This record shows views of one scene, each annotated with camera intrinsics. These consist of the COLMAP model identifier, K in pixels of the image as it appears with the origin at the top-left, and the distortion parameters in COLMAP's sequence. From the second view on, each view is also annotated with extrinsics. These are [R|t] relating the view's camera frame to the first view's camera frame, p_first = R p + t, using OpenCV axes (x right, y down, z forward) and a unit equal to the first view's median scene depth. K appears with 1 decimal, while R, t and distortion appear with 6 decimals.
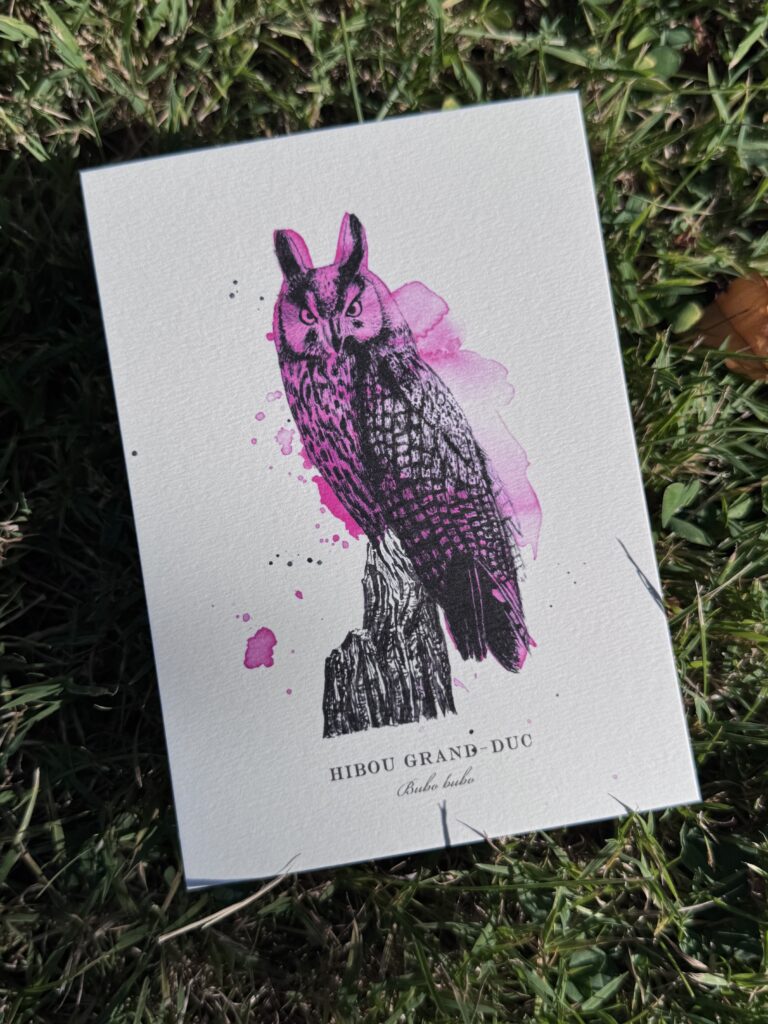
lens RADIAL K [[1048.6, 0, 384.0], [0, 1048.6, 512.0], [0, 0, 1]] dist [-0.011615, -0.122401]
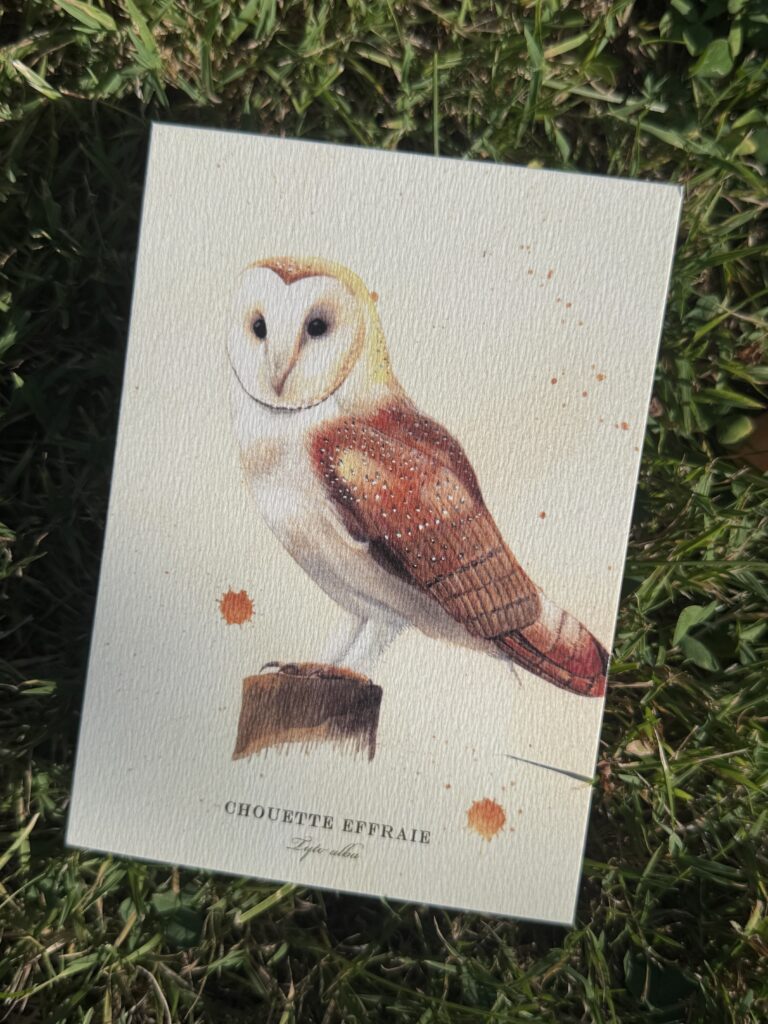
lens RADIAL K [[1048.6, 0, 384.0], [0, 1048.6, 512.0], [0, 0, 1]] dist [-0.011615, -0.122401]
pose [[0.986498, 0.163598, -0.007643, -0.012398], [-0.162354, 0.983003, 0.085709, -0.140262], [0.021535, -0.083311, 0.996291, 0.024810]]
